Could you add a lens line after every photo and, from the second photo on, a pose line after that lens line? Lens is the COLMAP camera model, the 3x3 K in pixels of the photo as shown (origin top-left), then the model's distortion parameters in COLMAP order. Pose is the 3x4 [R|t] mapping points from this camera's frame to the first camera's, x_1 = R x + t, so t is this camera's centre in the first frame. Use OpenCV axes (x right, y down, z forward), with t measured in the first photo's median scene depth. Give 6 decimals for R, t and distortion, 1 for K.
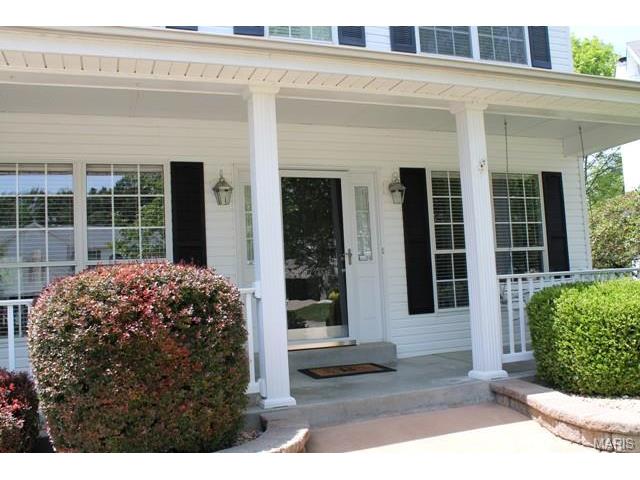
lens RADIAL K [[625.4, 0, 317.7], [0, 625.4, 237.7], [0, 0, 1]] dist [-0.074540, 0.000000]
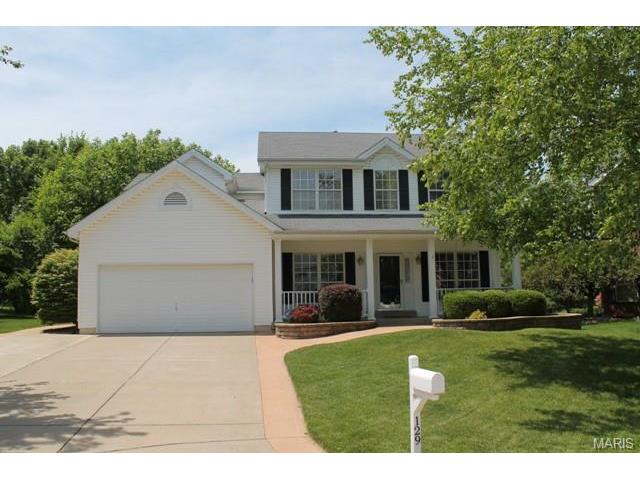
lens RADIAL K [[557.7, 0, 322.0], [0, 557.7, 237.1], [0, 0, 1]] dist [-0.094989, 0.021861]
pose [[0.968511, 0.009263, -0.248797, 0.342910], [-0.015439, 0.999619, -0.022883, -0.116867], [0.248490, 0.026004, 0.968285, -1.709974]]
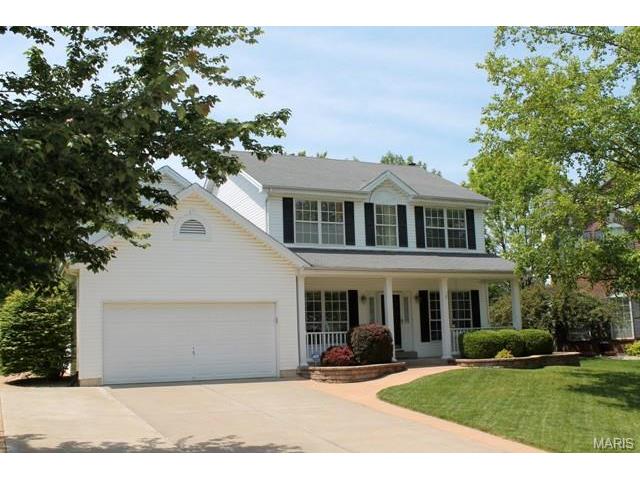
lens RADIAL K [[648.0, 0, 319.5], [0, 648.0, 244.3], [0, 0, 1]] dist [-0.062873, 0.000000]
pose [[0.998583, 0.031702, 0.042746, -0.466759], [-0.028587, 0.997022, -0.071621, -0.100529], [-0.044889, 0.070297, 0.996516, -1.992170]]
